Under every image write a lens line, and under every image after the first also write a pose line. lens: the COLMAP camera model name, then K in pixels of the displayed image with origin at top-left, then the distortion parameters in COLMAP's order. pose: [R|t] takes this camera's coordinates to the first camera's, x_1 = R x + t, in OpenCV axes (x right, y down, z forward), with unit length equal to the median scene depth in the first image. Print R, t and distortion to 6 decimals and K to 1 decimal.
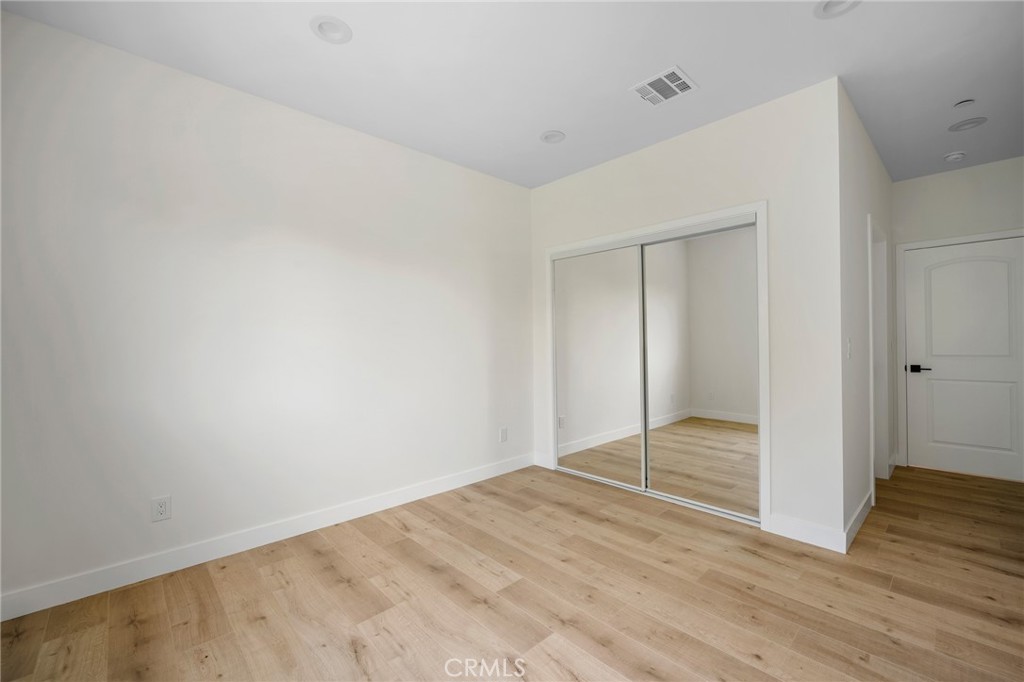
lens RADIAL K [[429.9, 0, 515.9], [0, 429.9, 339.6], [0, 0, 1]] dist [0.001940, 0.000077]
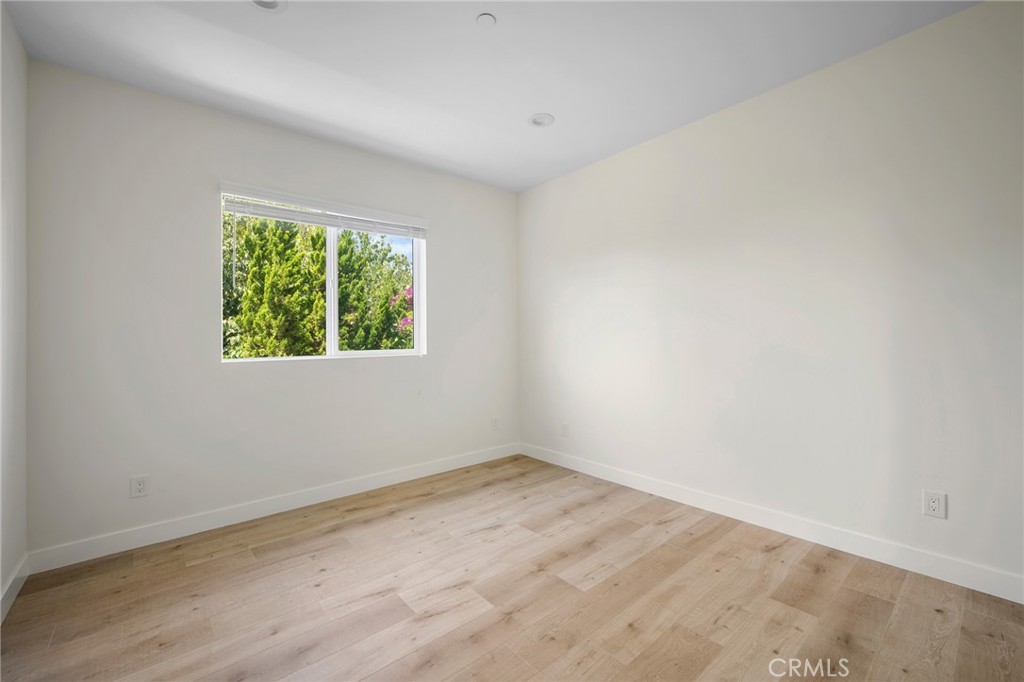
lens RADIAL K [[429.9, 0, 516.1], [0, 429.9, 339.5], [0, 0, 1]] dist [0.001940, 0.000077]
pose [[-0.058094, 0.015917, -0.998184, 0.826614], [0.022421, 0.999641, 0.014635, -0.004817], [0.998059, -0.021530, -0.058430, 0.809356]]
